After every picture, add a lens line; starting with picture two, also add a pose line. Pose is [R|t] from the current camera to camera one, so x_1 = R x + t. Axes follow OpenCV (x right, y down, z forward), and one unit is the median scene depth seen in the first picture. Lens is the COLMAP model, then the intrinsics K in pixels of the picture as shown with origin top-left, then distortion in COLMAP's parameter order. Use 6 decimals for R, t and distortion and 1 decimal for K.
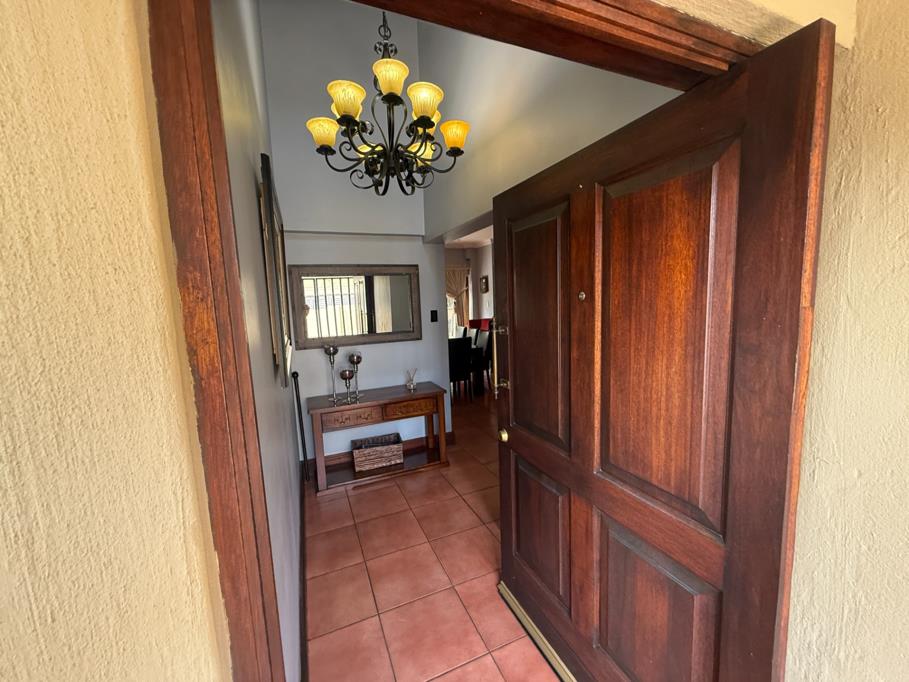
lens RADIAL K [[364.7, 0, 453.9], [0, 364.7, 343.0], [0, 0, 1]] dist [-0.003140, -0.000144]
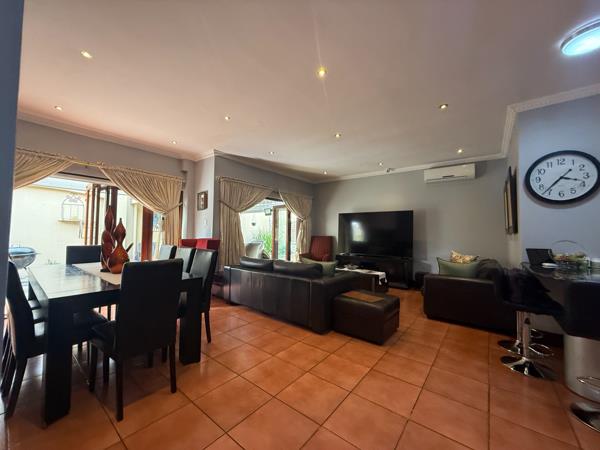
lens RADIAL K [[240.7, 0, 299.2], [0, 240.7, 225.1], [0, 0, 1]] dist [-0.003140, -0.000144]
pose [[0.880639, 0.065703, 0.469210, 0.018400], [0.007254, 0.988352, -0.152012, -0.007342], [-0.473733, 0.137271, 0.869905, 0.381321]]
